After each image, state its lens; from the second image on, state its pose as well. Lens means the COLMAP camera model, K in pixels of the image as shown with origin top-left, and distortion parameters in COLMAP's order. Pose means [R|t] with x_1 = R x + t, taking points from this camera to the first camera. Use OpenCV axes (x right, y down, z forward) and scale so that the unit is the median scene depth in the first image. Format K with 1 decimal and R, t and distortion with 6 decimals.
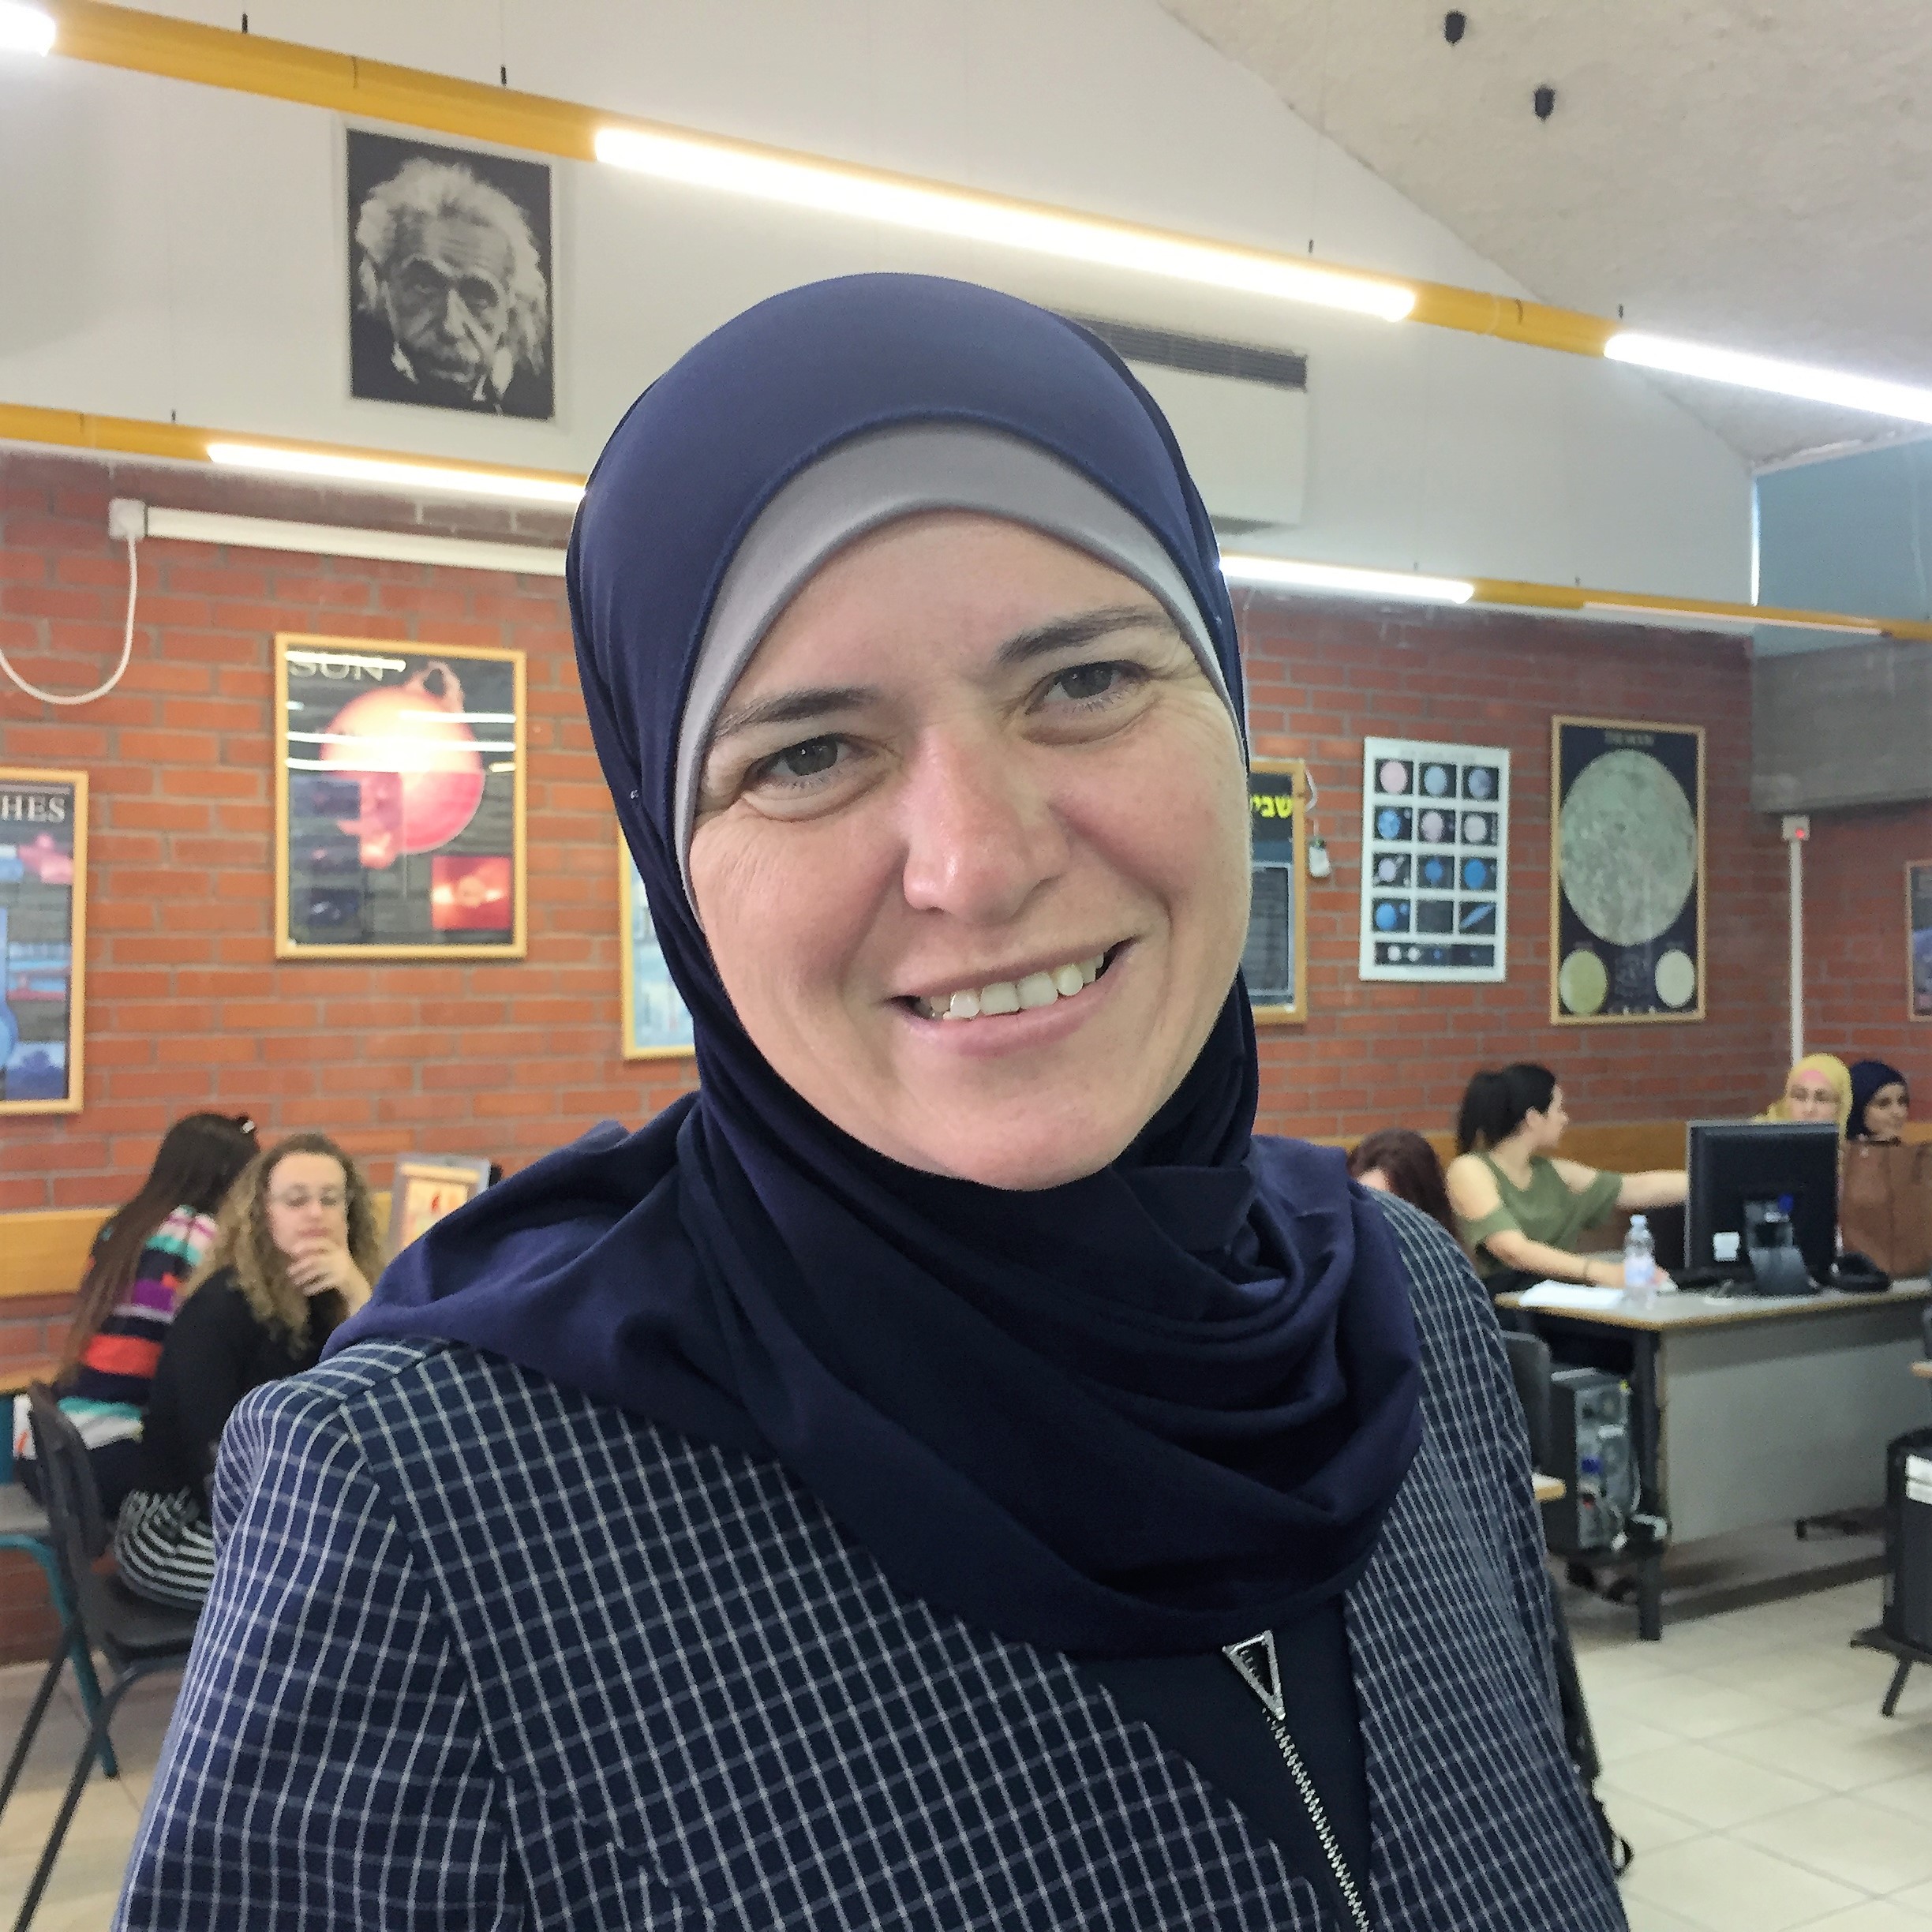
lens RADIAL K [[2222.6, 0, 966.0], [0, 2222.6, 966.0], [0, 0, 1]] dist [0.076756, -0.124689]
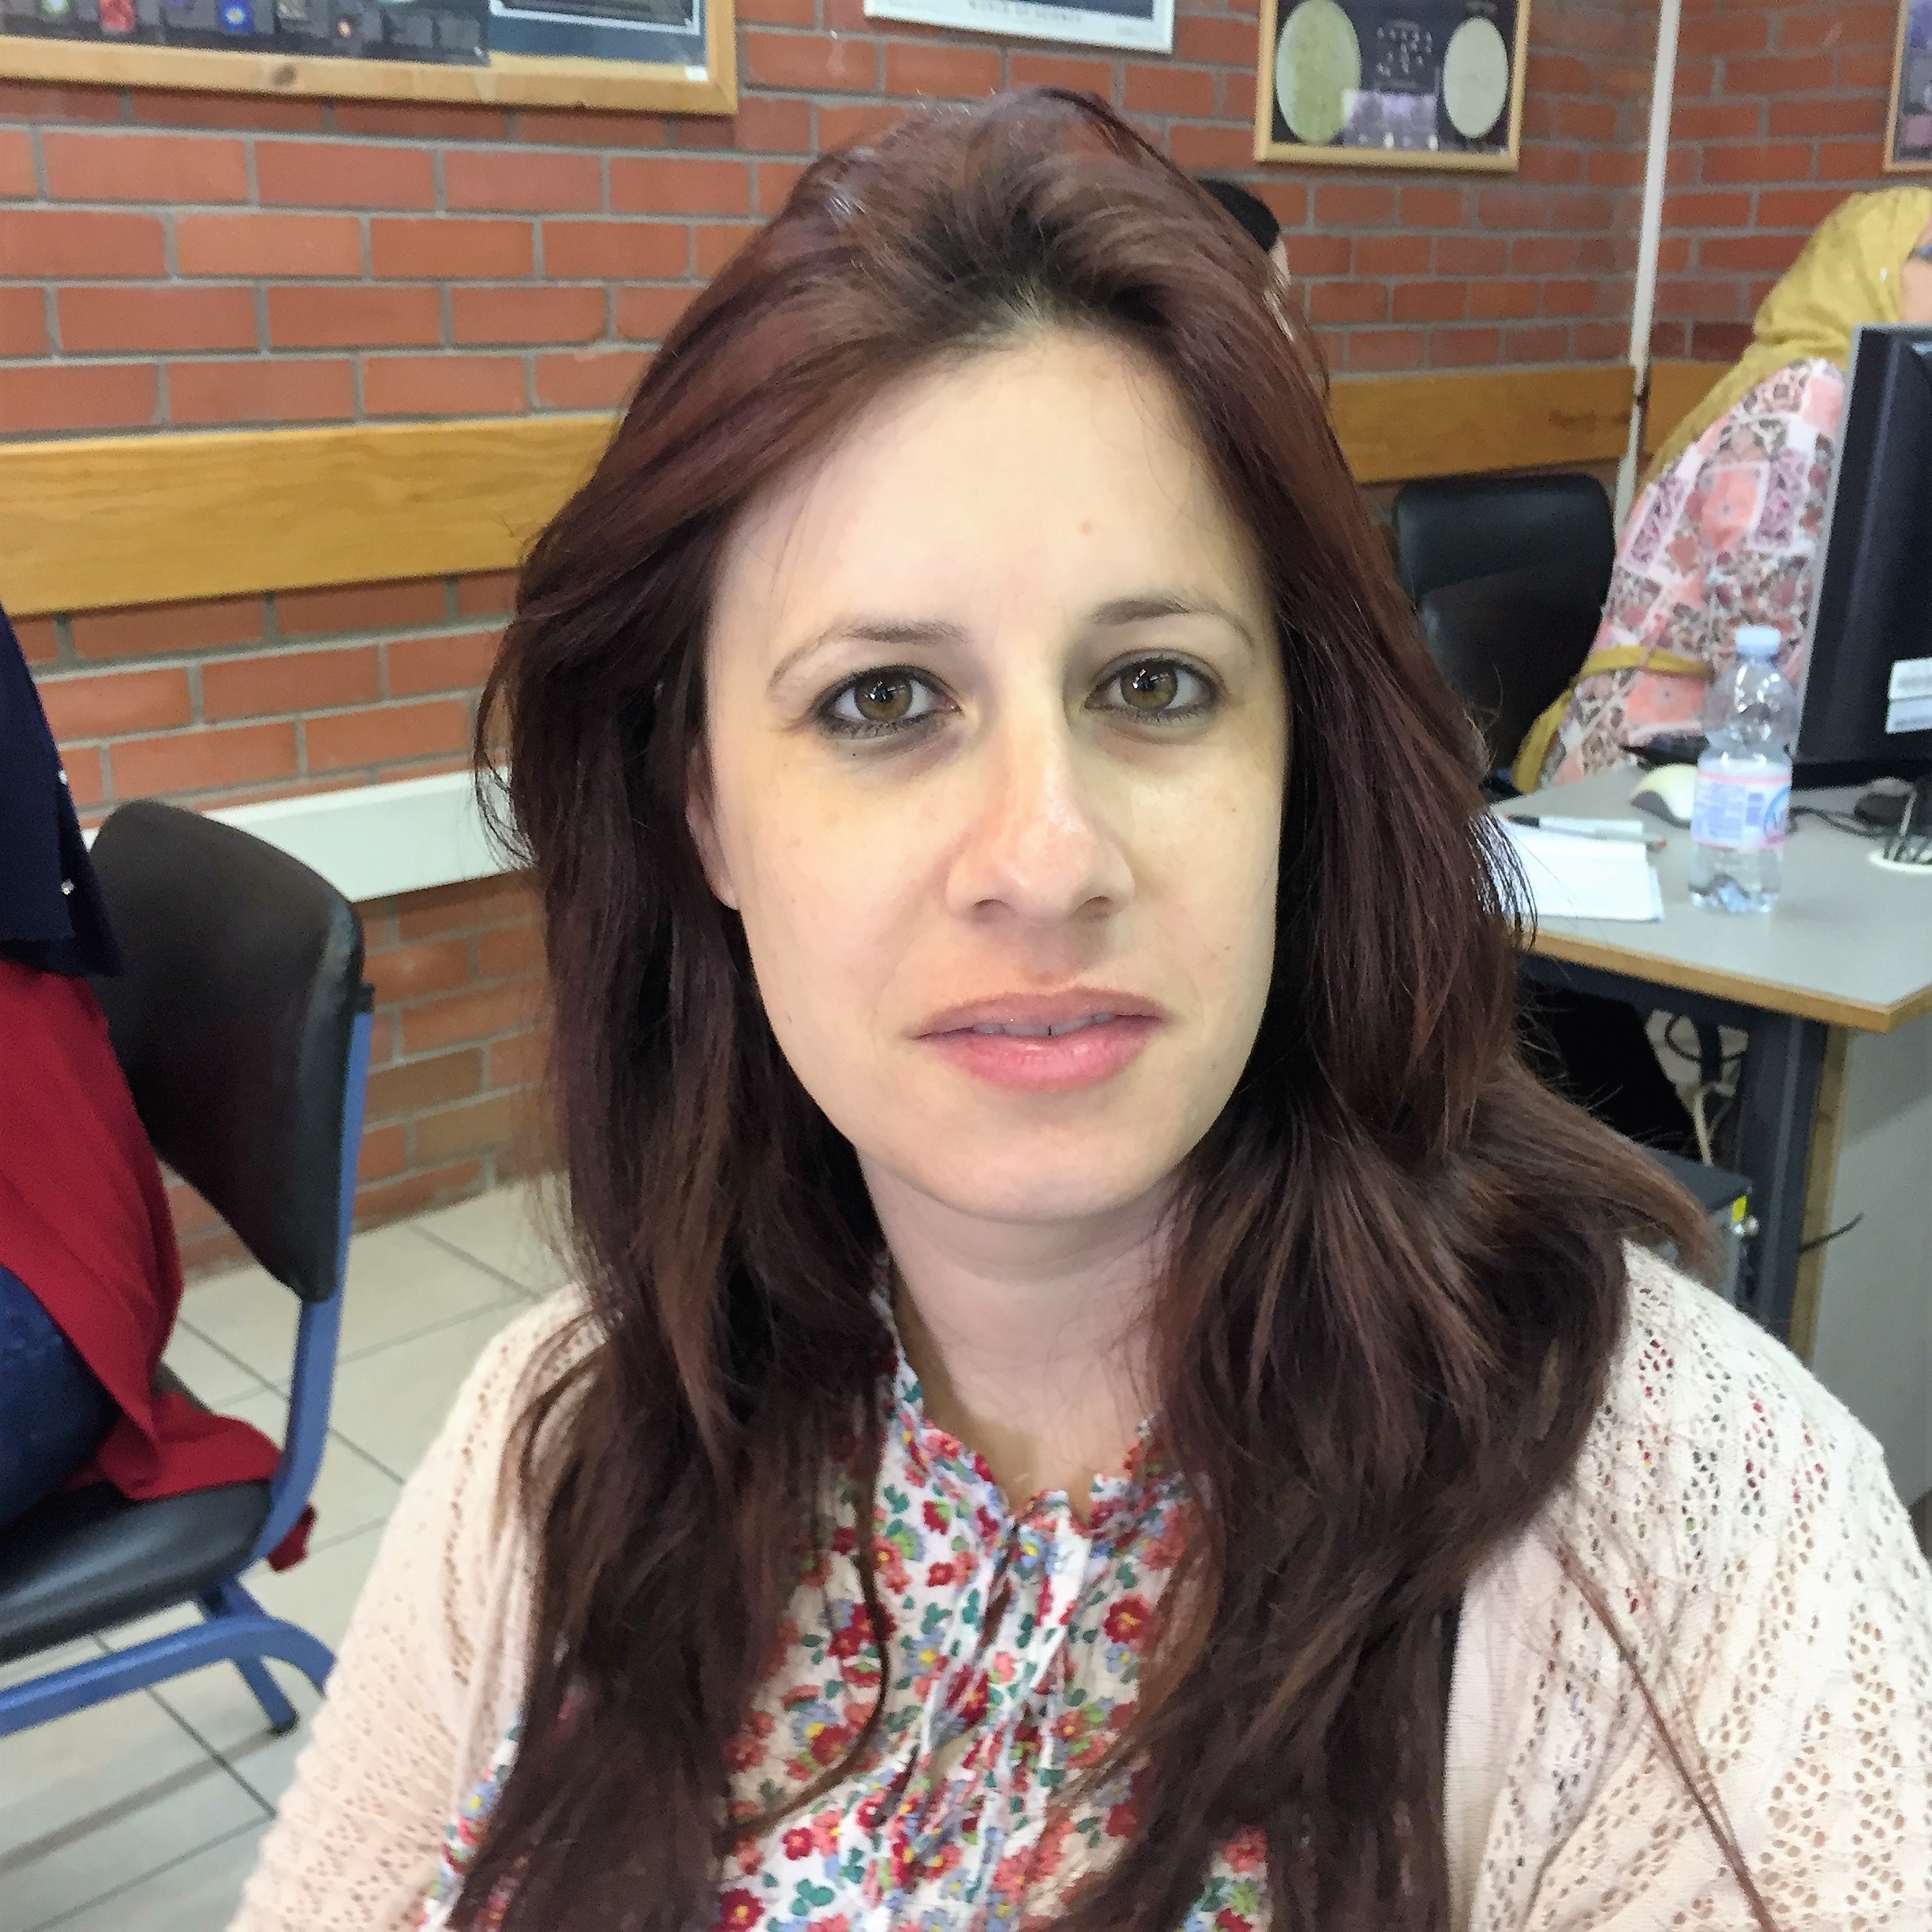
lens RADIAL K [[2222.6, 0, 966.0], [0, 2222.6, 966.0], [0, 0, 1]] dist [0.076756, -0.124689]
pose [[0.974553, -0.059518, 0.216113, 0.091358], [-0.008798, 0.953208, 0.302188, 0.047664], [-0.223986, -0.296400, 0.928427, 0.537699]]
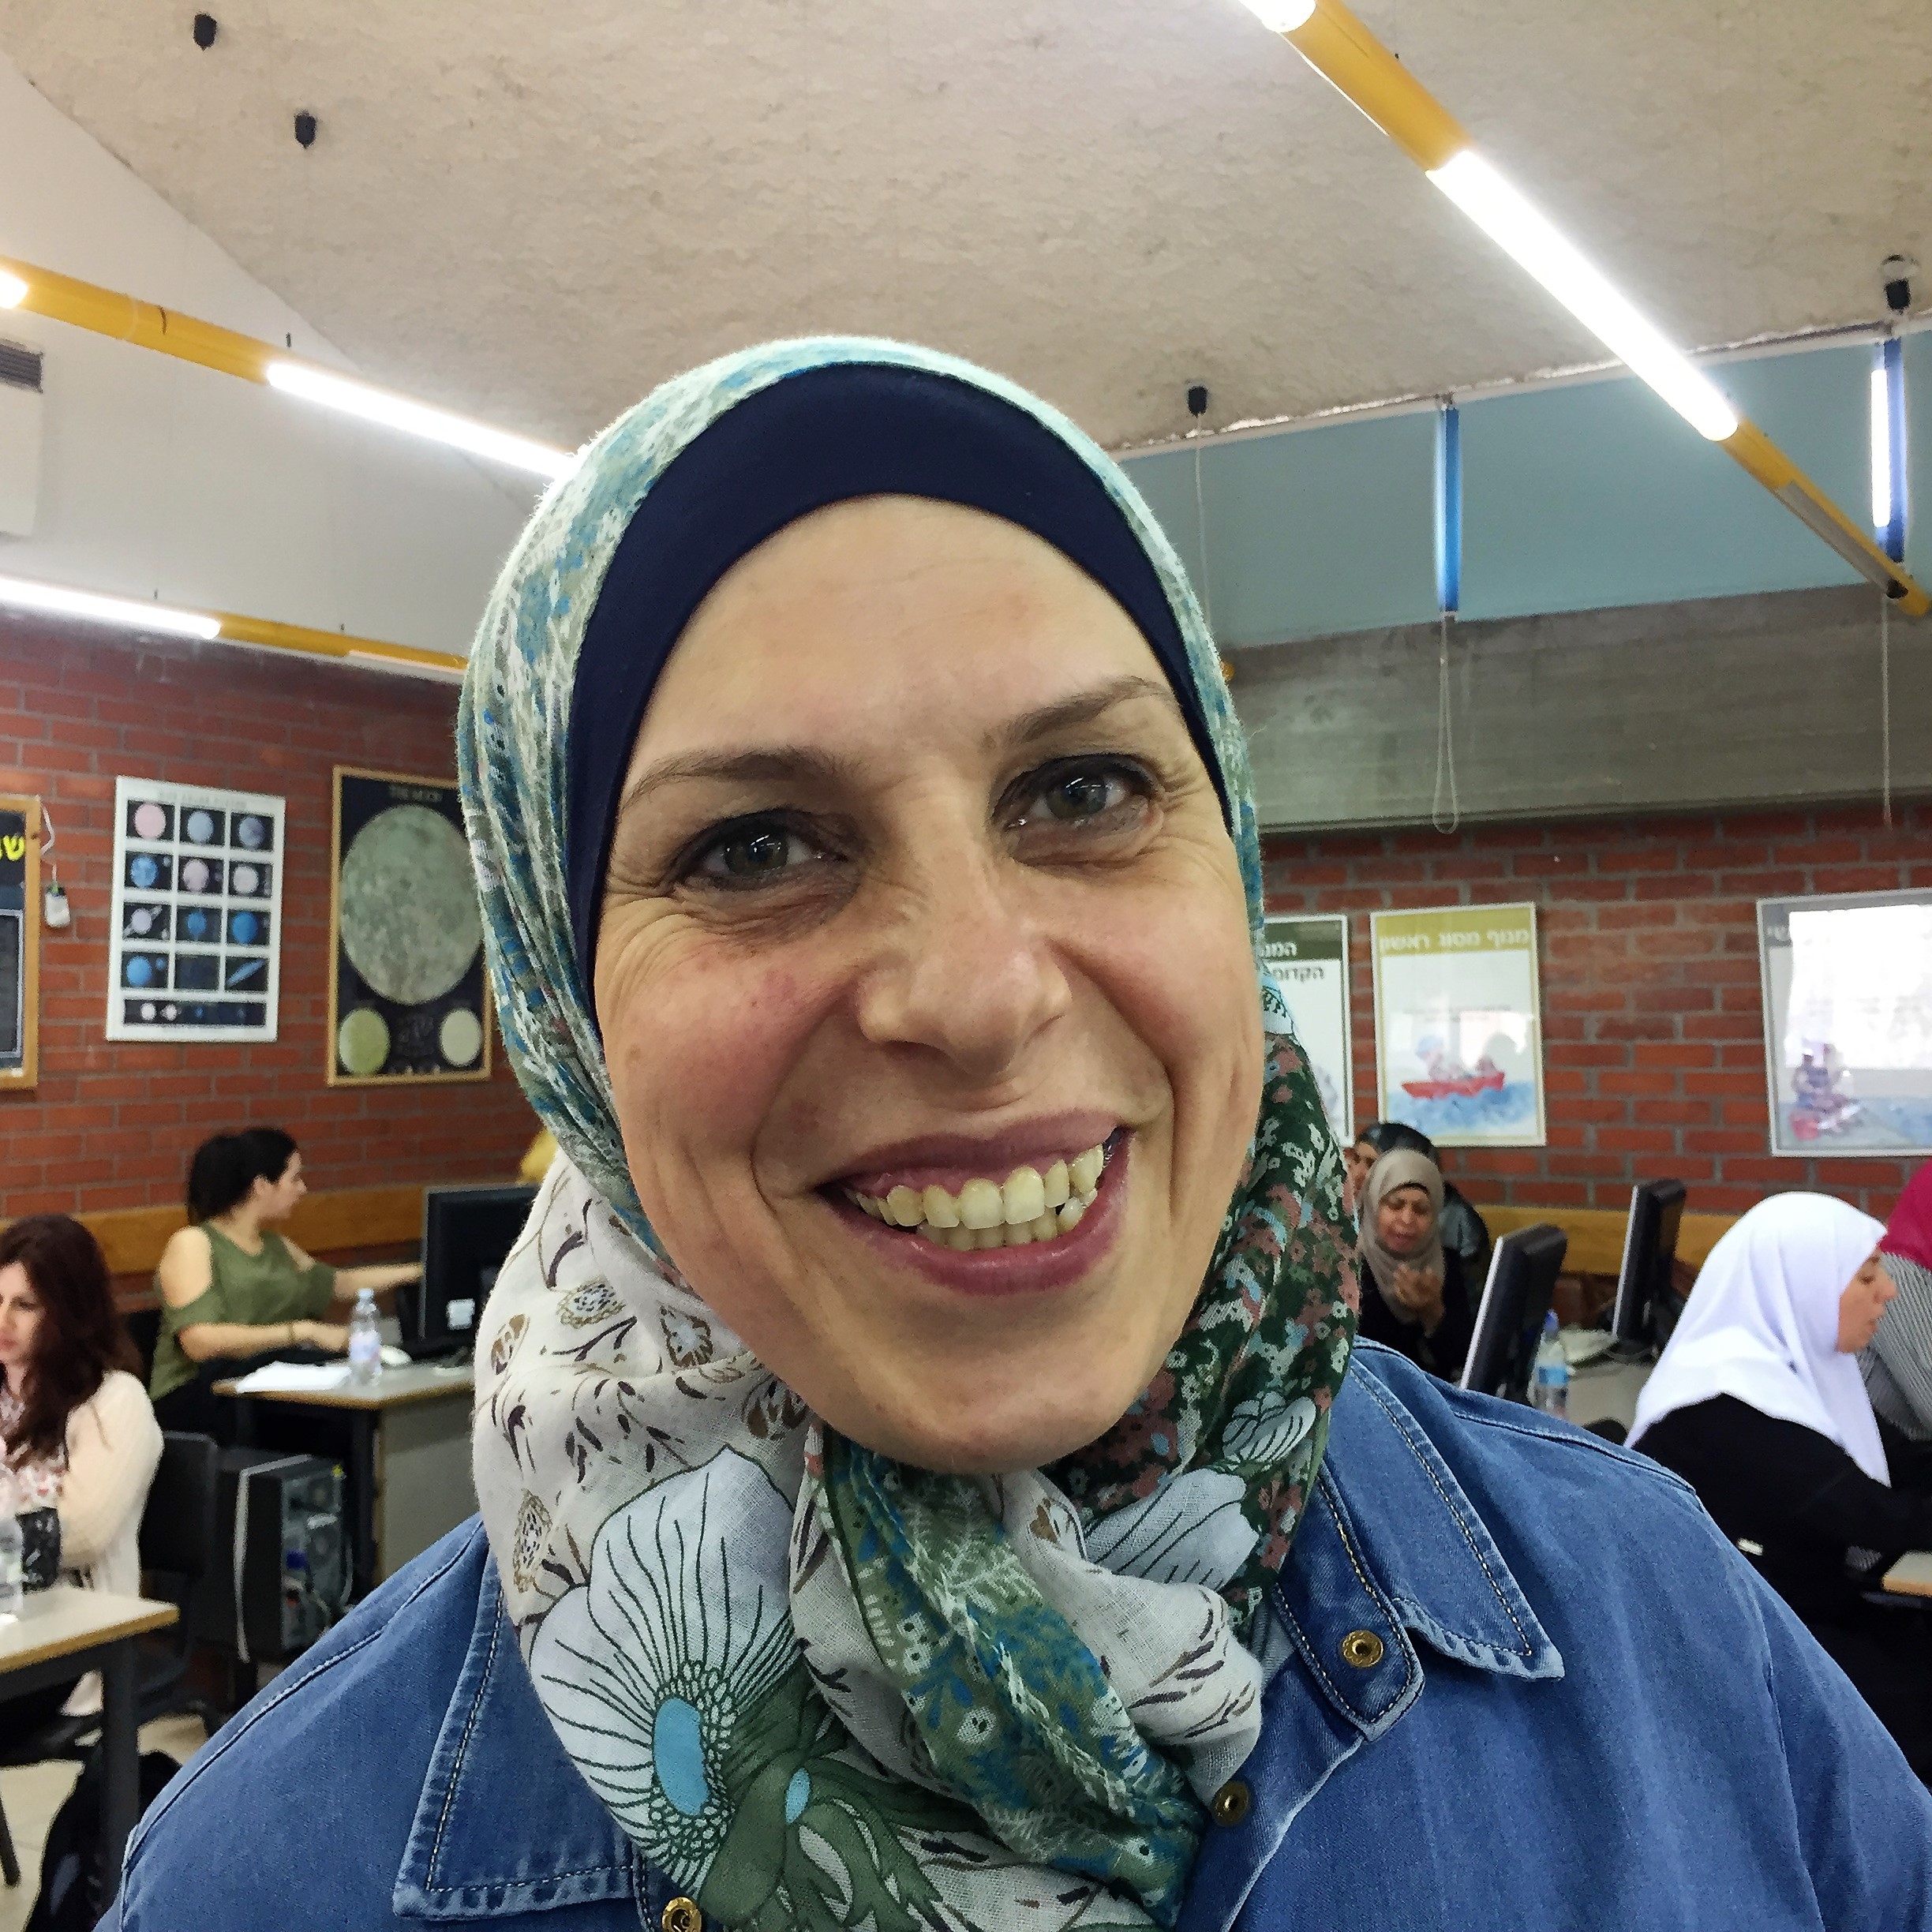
lens RADIAL K [[2222.6, 0, 966.0], [0, 2222.6, 966.0], [0, 0, 1]] dist [0.076756, -0.124689]
pose [[0.887499, 0.014657, 0.460577, 0.064743], [-0.004265, 0.999712, -0.023596, -0.004083], [-0.460791, 0.018977, 0.887306, 0.020276]]
